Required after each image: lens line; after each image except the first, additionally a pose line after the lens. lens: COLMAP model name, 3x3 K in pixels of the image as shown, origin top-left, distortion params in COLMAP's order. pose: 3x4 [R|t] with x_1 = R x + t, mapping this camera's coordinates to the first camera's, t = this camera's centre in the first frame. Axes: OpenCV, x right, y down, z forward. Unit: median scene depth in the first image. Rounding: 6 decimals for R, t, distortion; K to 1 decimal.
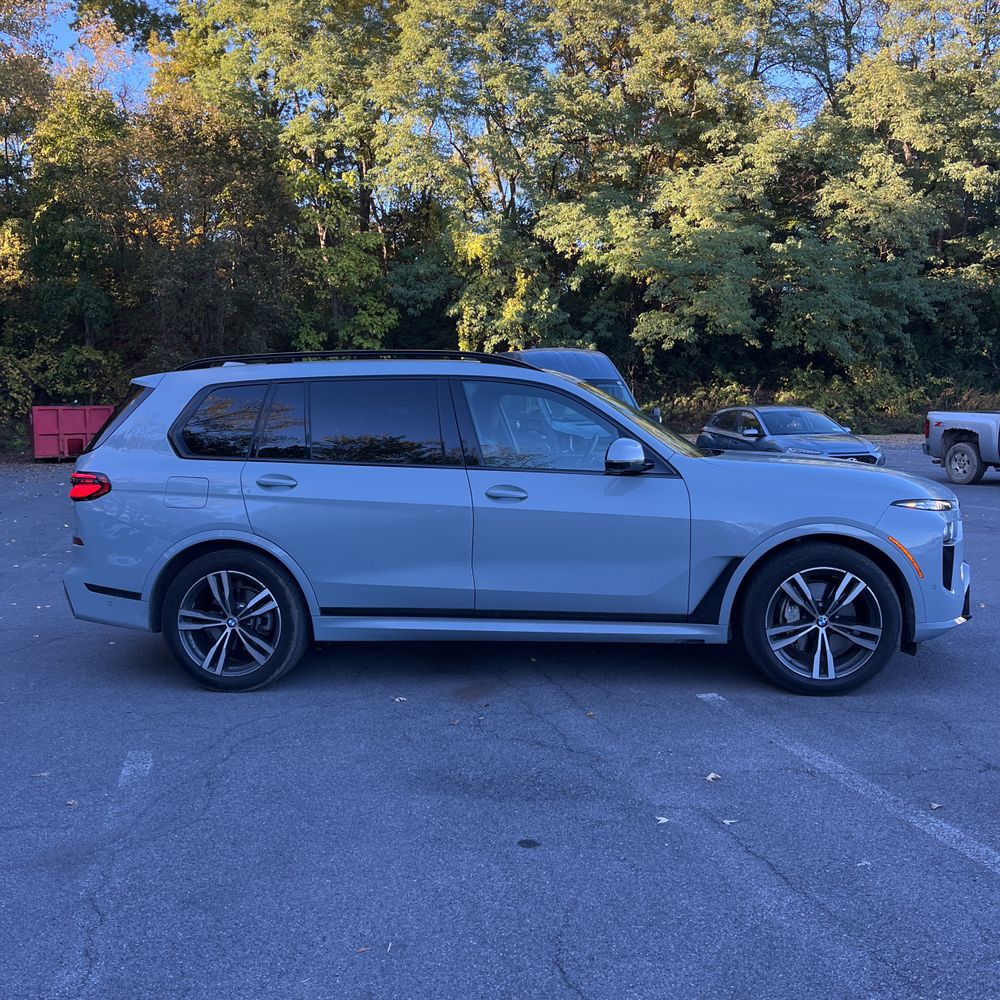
lens RADIAL K [[1010.0, 0, 500.2], [0, 1010.0, 519.1], [0, 0, 1]] dist [0.055530, -0.049525]
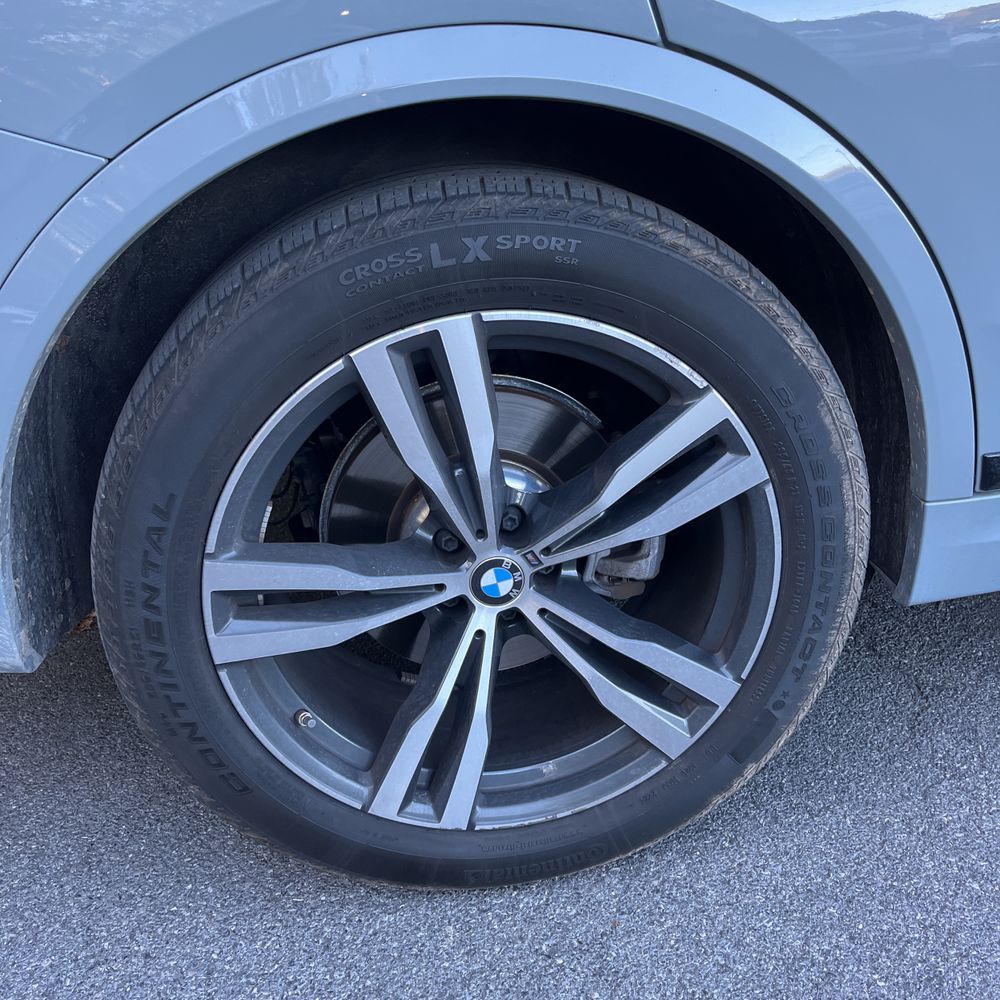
lens RADIAL K [[1006.6, 0, 492.5], [0, 1006.6, 499.5], [0, 0, 1]] dist [0.052183, -0.036738]
pose [[0.967761, -0.147414, 0.204225, -0.039732], [0.073479, 0.940801, 0.330898, 0.003341], [-0.240915, -0.305224, 0.921303, 0.109520]]
